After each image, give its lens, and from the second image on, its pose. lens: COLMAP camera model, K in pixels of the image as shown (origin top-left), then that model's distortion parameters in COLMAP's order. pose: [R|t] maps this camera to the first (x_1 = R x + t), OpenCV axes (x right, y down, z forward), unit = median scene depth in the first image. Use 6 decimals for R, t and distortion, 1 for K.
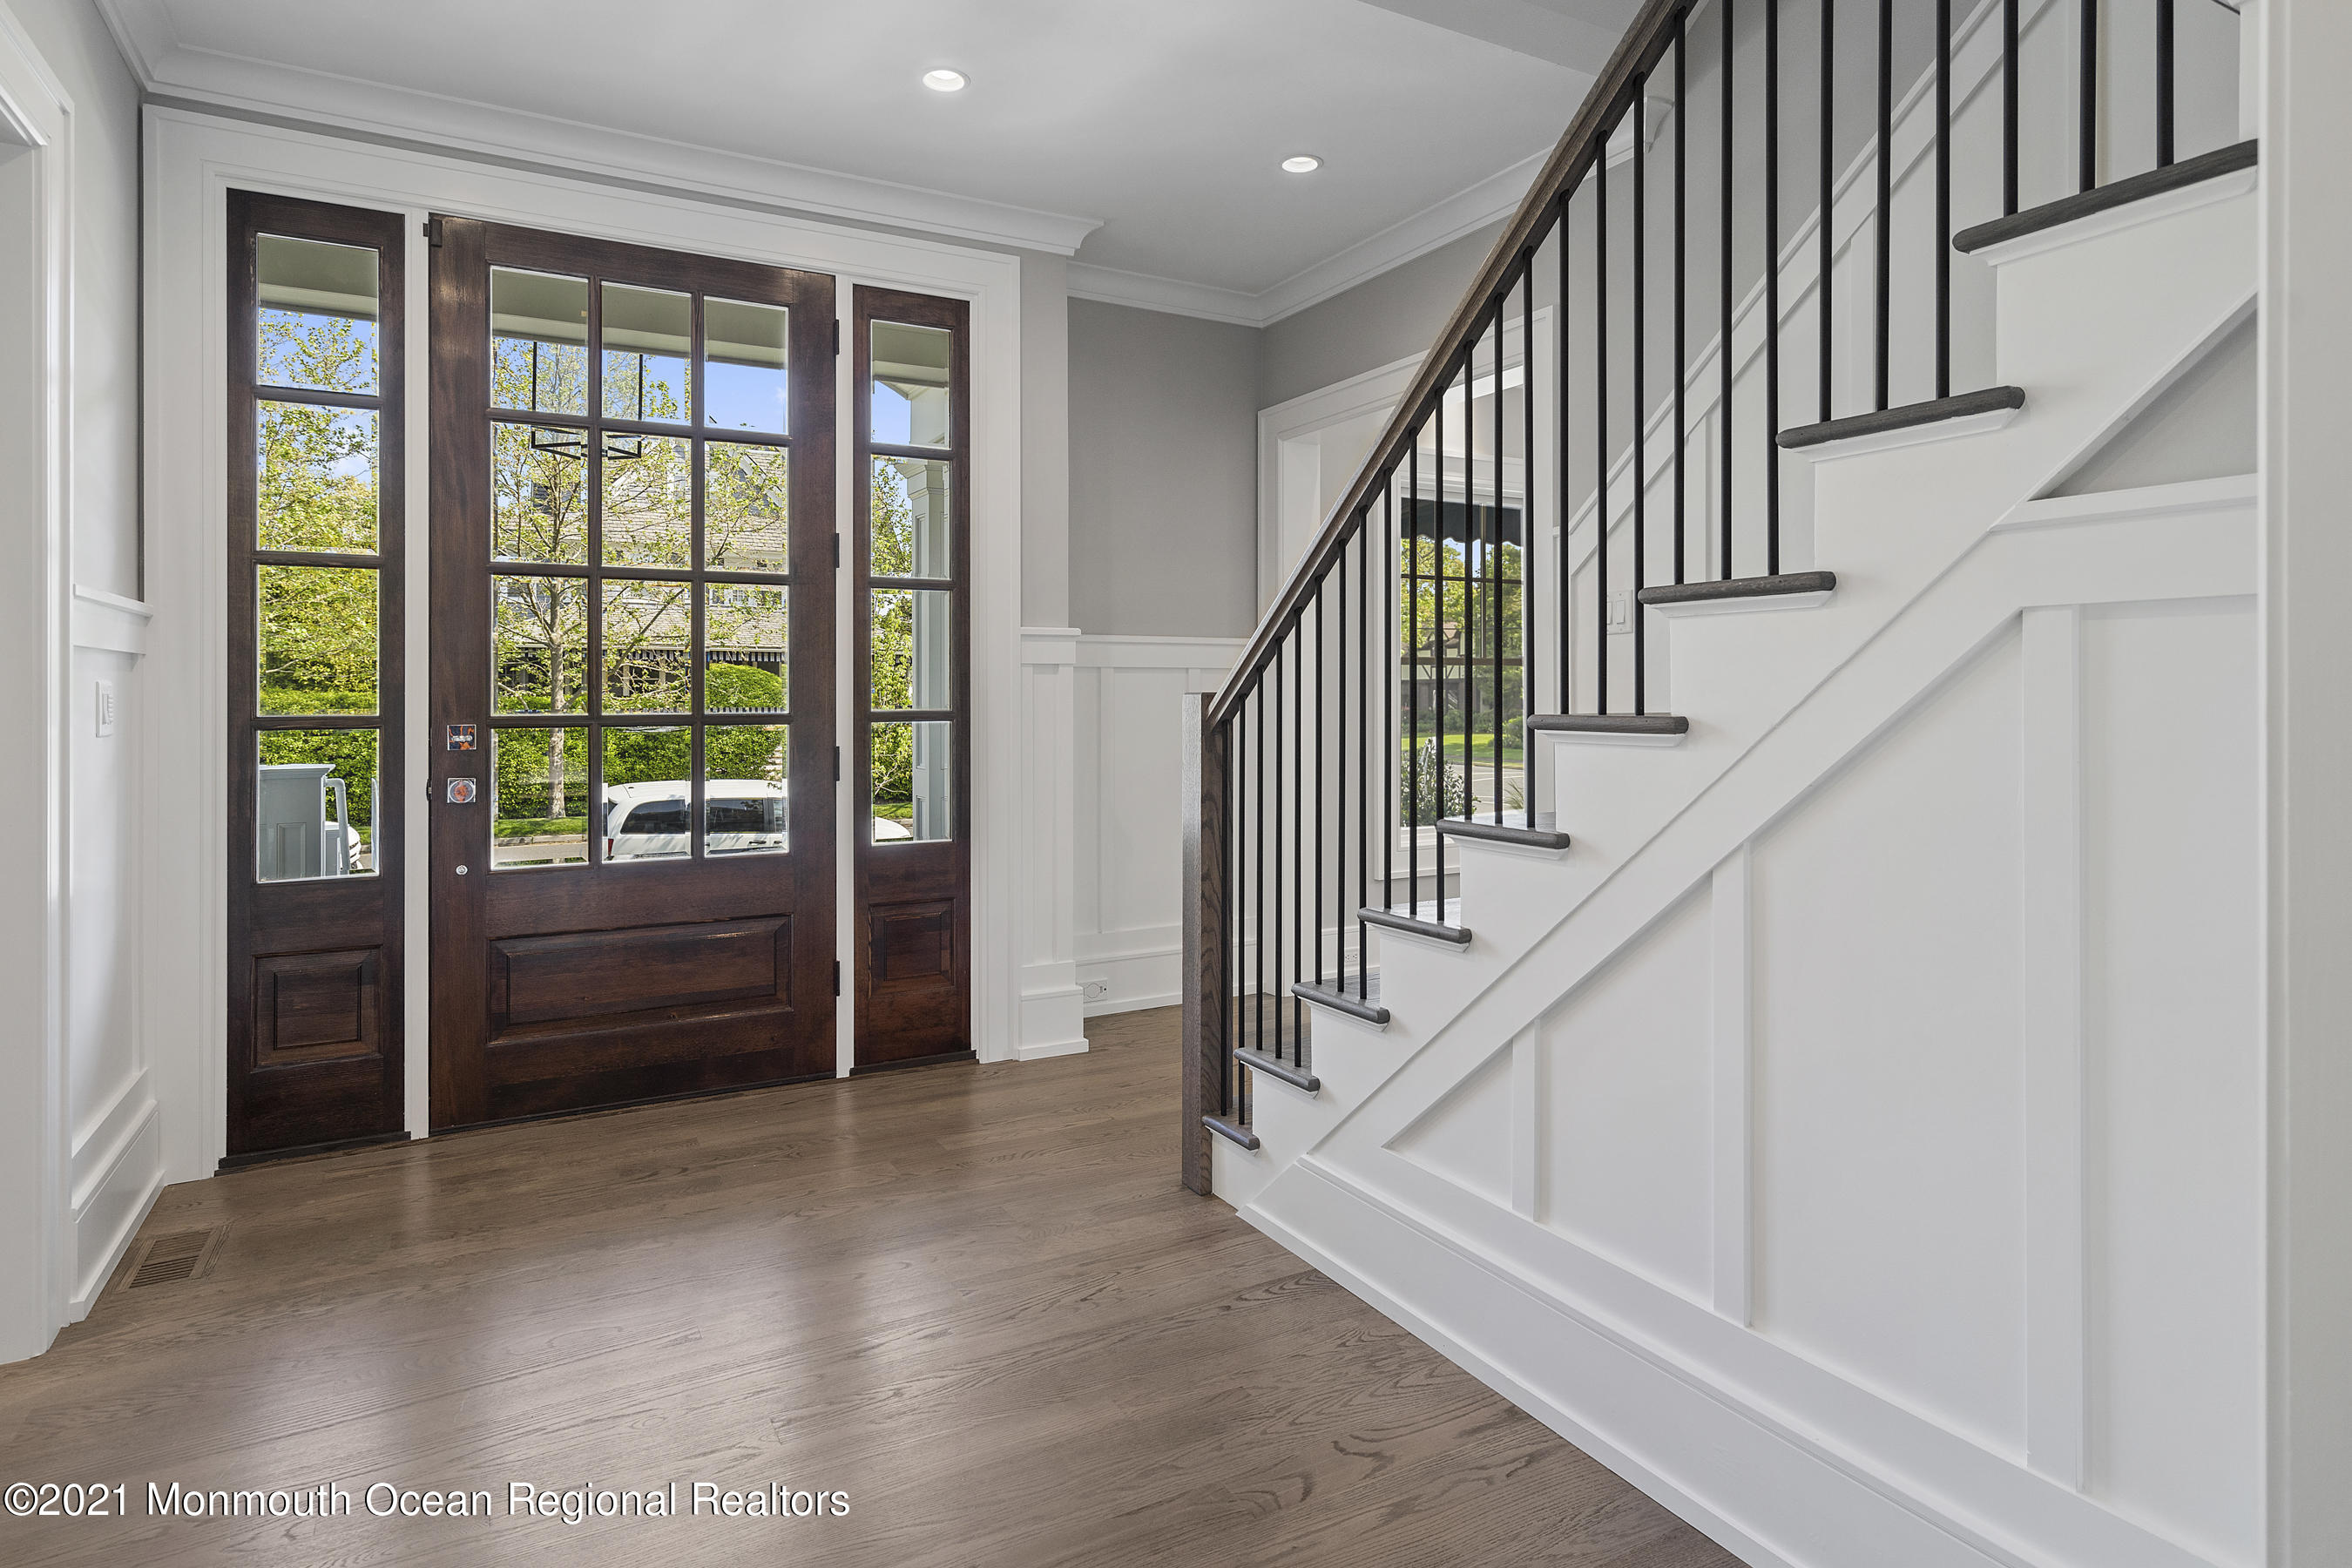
lens RADIAL K [[1257.6, 0, 1172.8], [0, 1257.6, 702.6], [0, 0, 1]] dist [-0.000536, -0.000015]
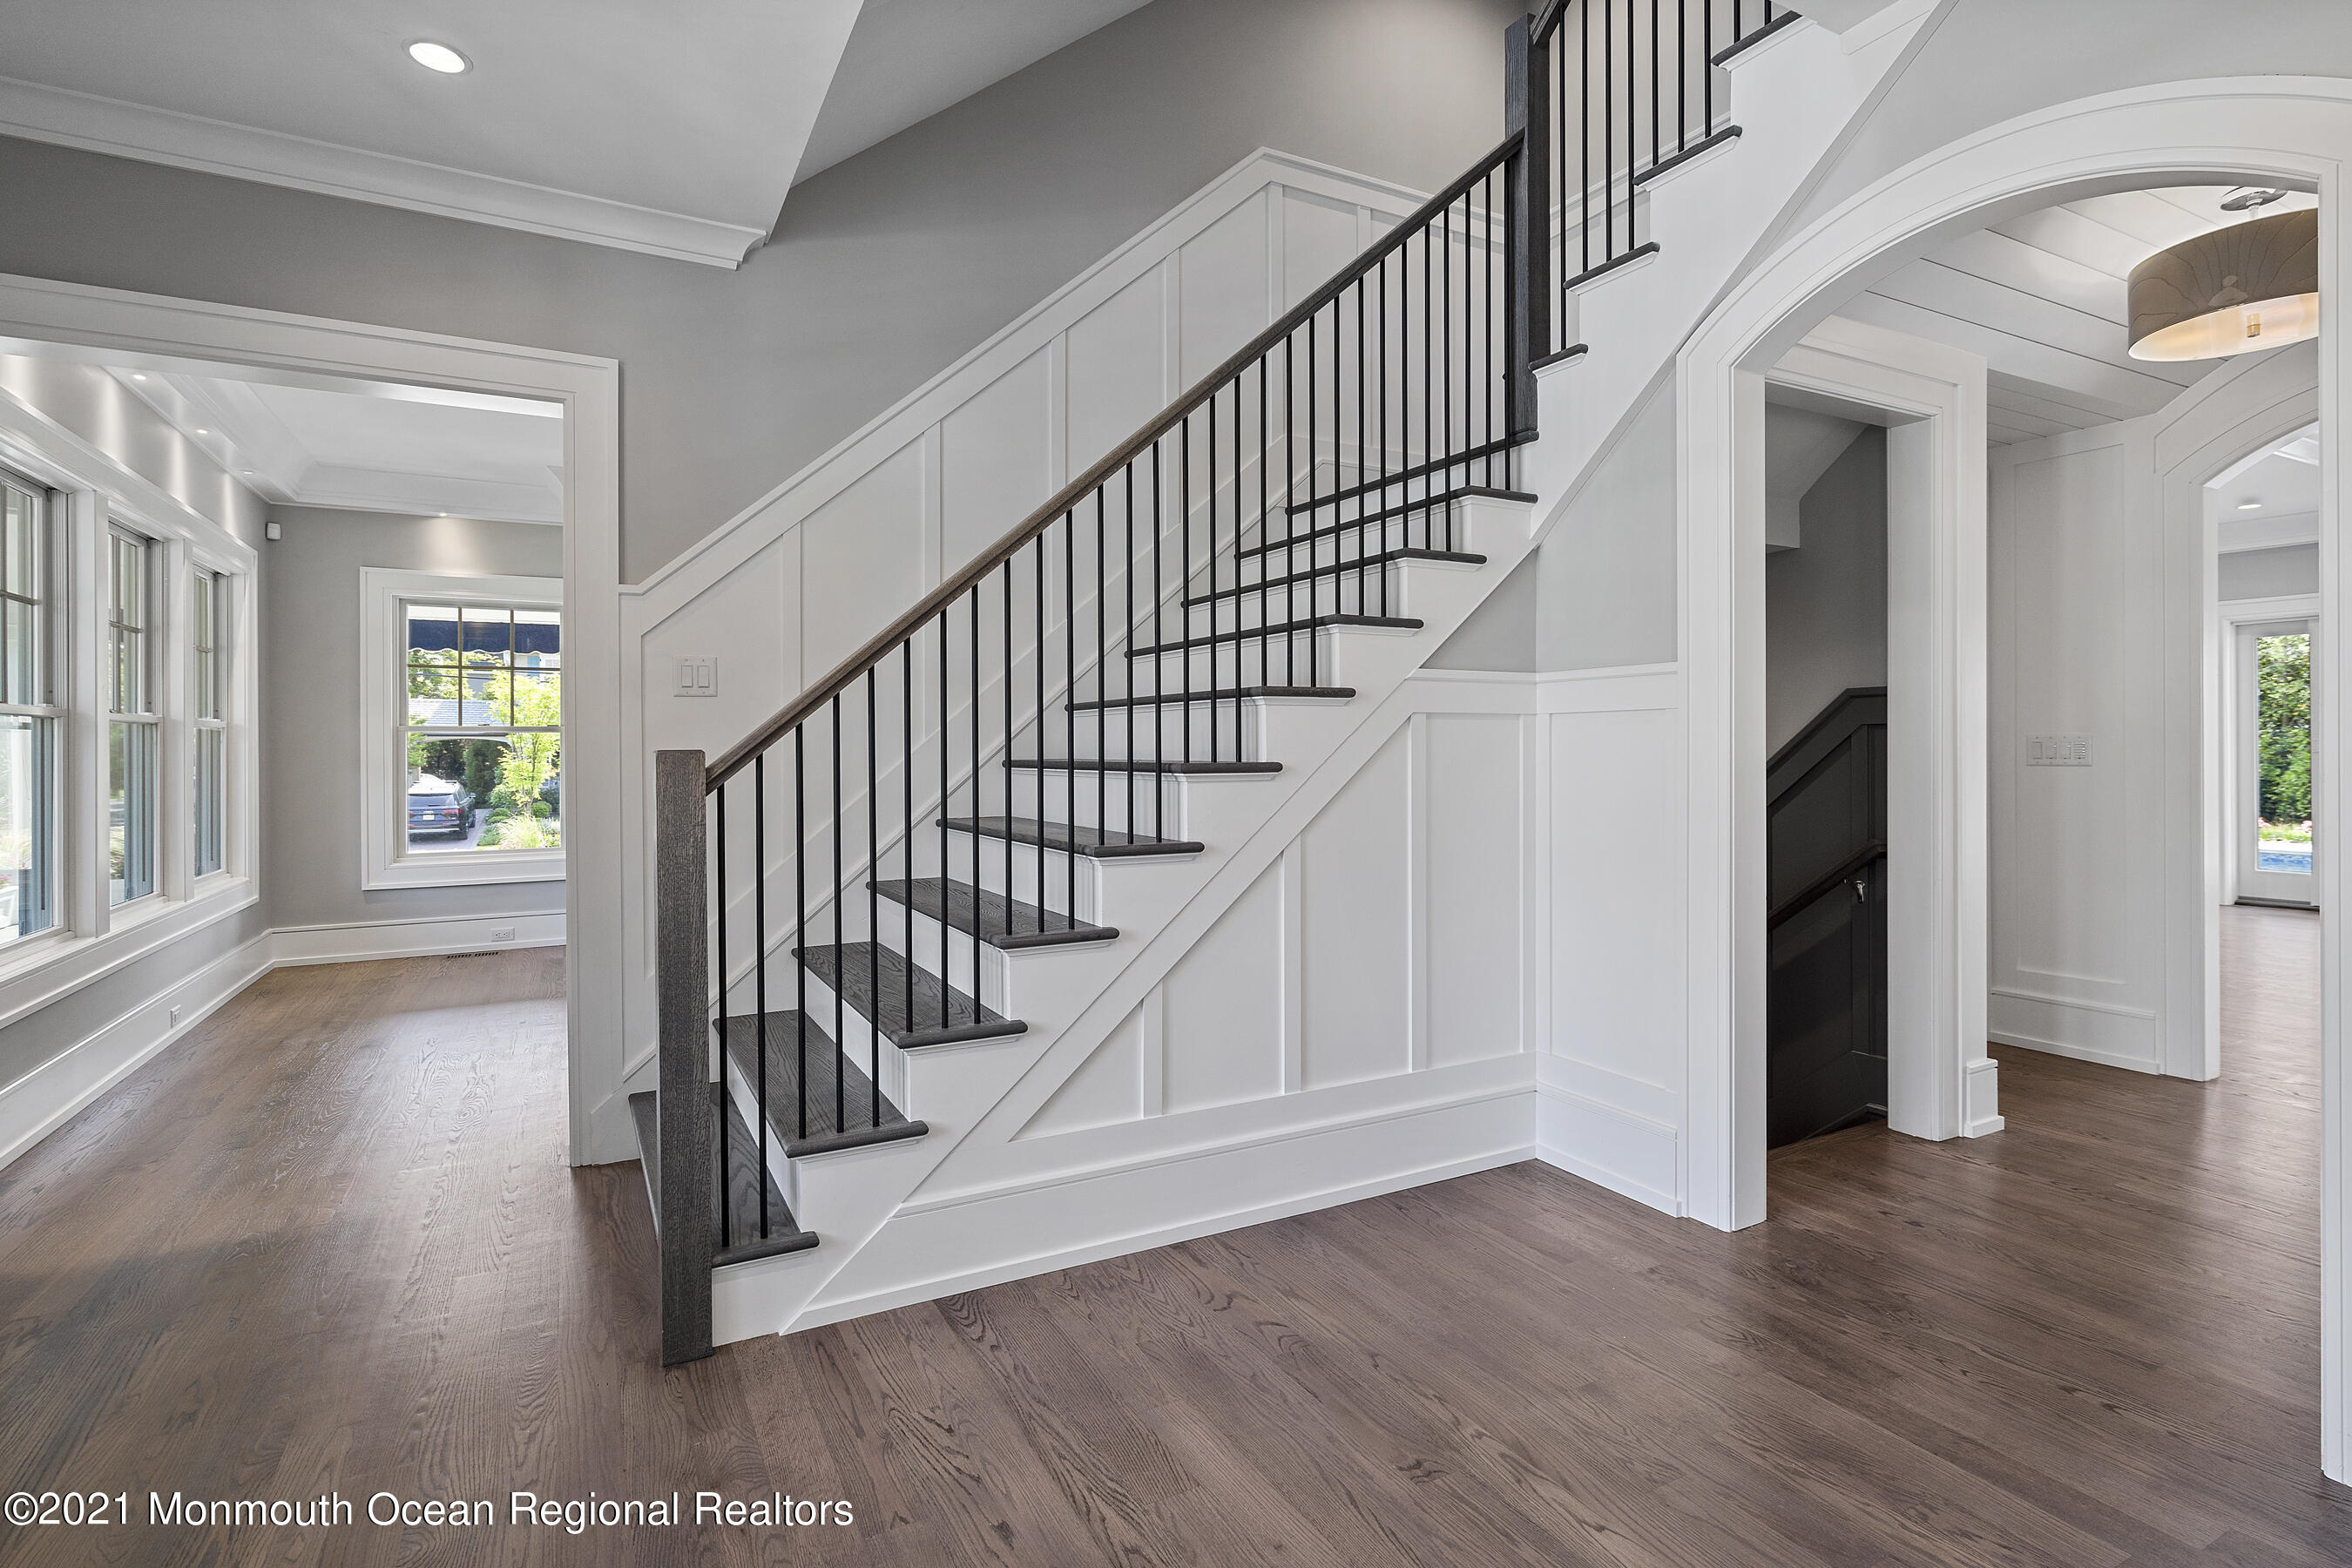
lens RADIAL K [[1136.1, 0, 1166.1], [0, 1136.1, 748.8], [0, 0, 1]] dist [-0.002376, -0.000366]
pose [[0.025073, -0.001503, 0.999684, -0.892977], [0.009260, 0.999956, 0.001272, -0.007722], [-0.999643, 0.009225, 0.025086, 0.844254]]
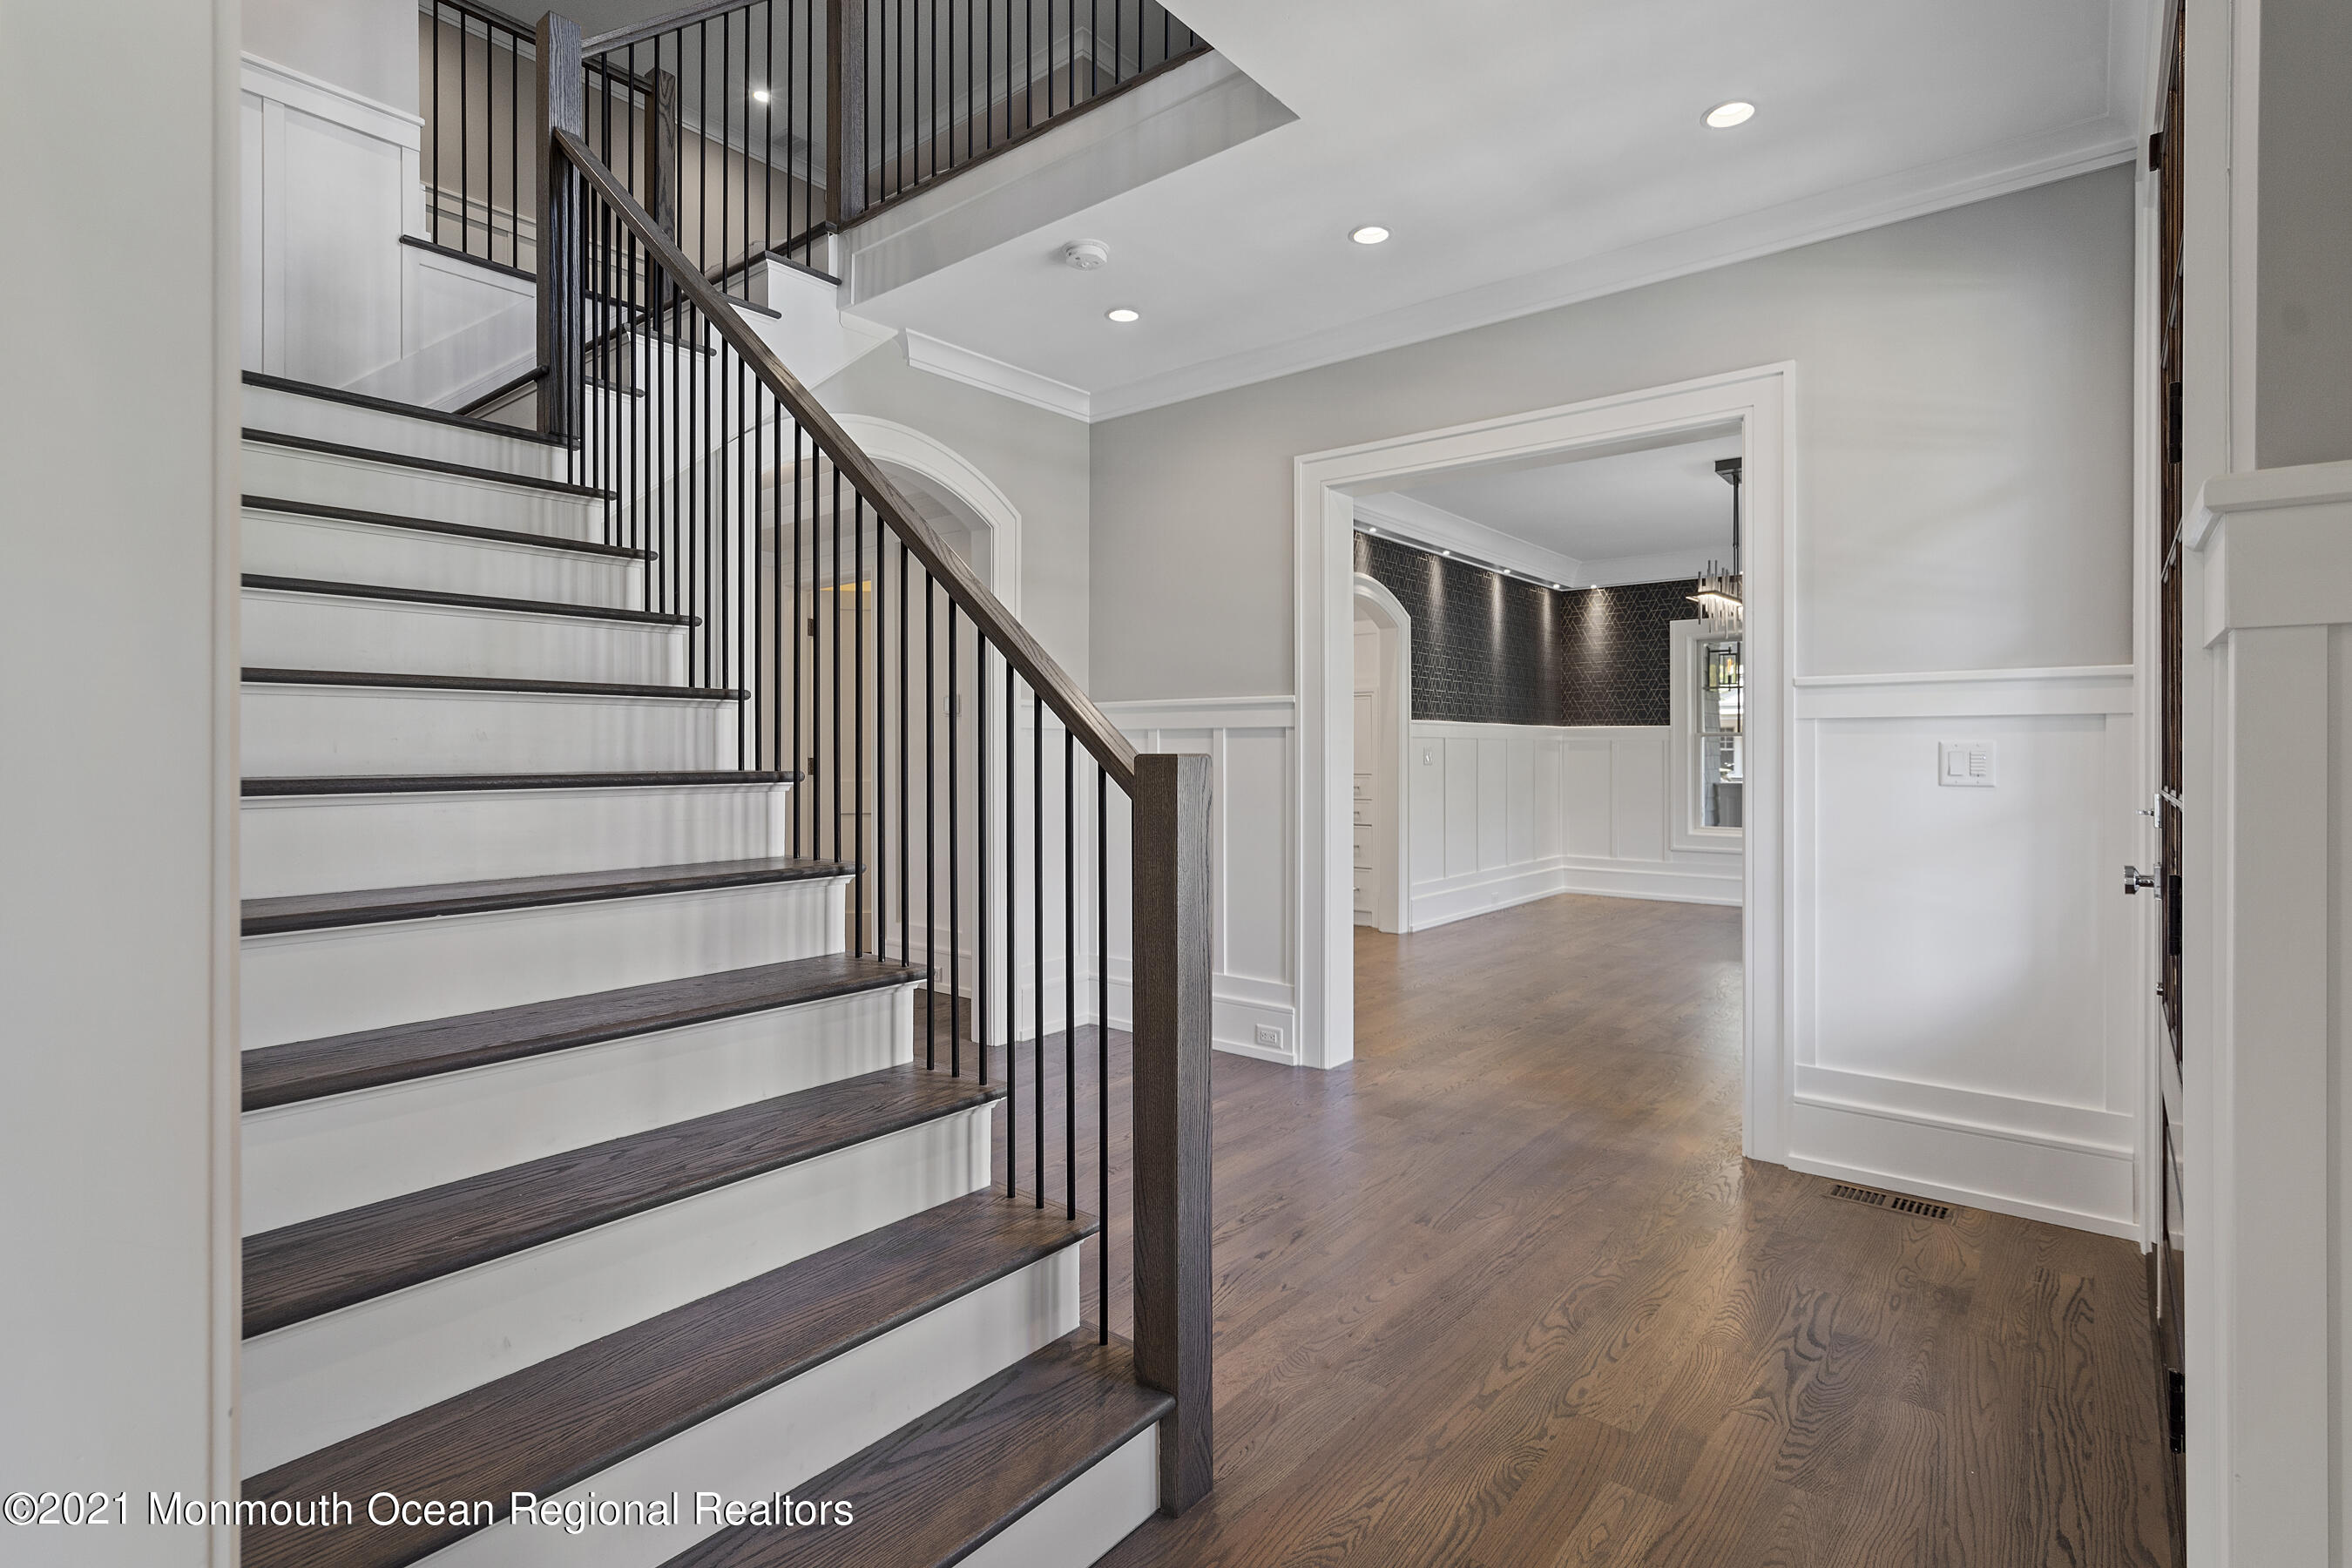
lens RADIAL K [[1136.1, 0, 1166.1], [0, 1136.1, 748.8], [0, 0, 1]] dist [-0.002376, -0.000366]
pose [[-0.932693, 0.002115, -0.360664, 0.317193], [0.000405, 0.999988, 0.004818, -0.019368], [0.360670, 0.004348, -0.932683, 1.983492]]
